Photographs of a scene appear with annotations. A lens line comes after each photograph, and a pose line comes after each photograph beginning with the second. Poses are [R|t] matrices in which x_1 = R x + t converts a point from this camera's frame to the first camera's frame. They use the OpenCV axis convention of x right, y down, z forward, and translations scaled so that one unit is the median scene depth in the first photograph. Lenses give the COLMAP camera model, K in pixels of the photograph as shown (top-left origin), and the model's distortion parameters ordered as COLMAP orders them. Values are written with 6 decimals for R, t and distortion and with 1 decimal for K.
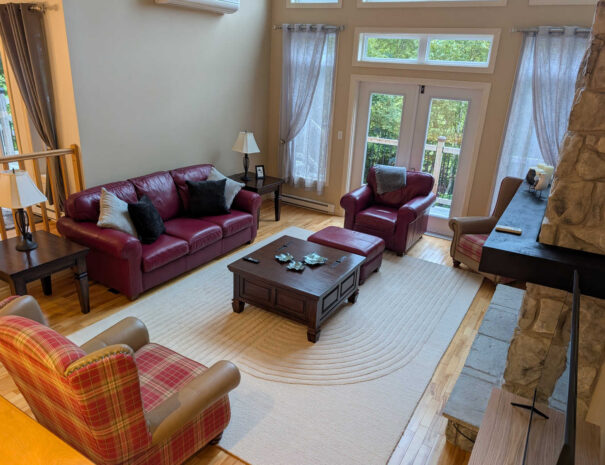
lens RADIAL K [[452.6, 0, 300.3], [0, 452.6, 236.3], [0, 0, 1]] dist [-0.005062, 0.001357]
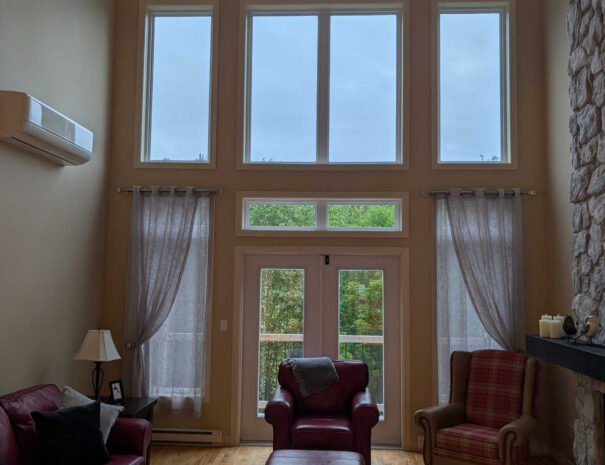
lens RADIAL K [[586.4, 0, 301.1], [0, 586.4, 235.4], [0, 0, 1]] dist [0.049737, 0.000000]
pose [[0.879119, -0.001999, 0.476598, -0.274000], [0.198963, 0.910227, -0.363183, 0.011568], [-0.433087, 0.414106, 0.800595, 0.146969]]
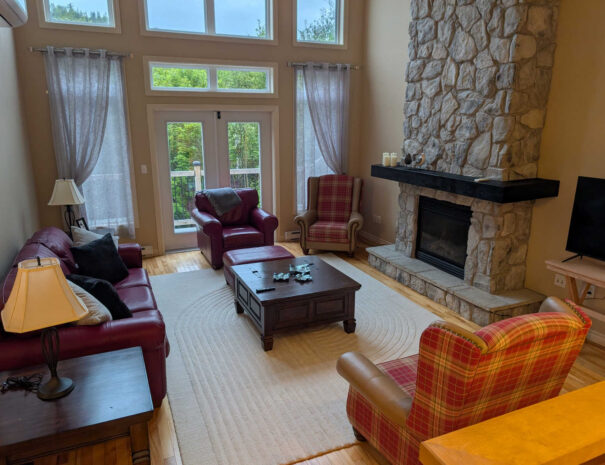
lens RADIAL K [[452.6, 0, 301.3], [0, 452.6, 242.1], [0, 0, 1]] dist [-0.005062, 0.001357]
pose [[0.575284, -0.259376, 0.775740, -0.528138], [0.317405, 0.944864, 0.080539, -0.060489], [-0.753858, 0.199891, 0.625893, 0.228645]]
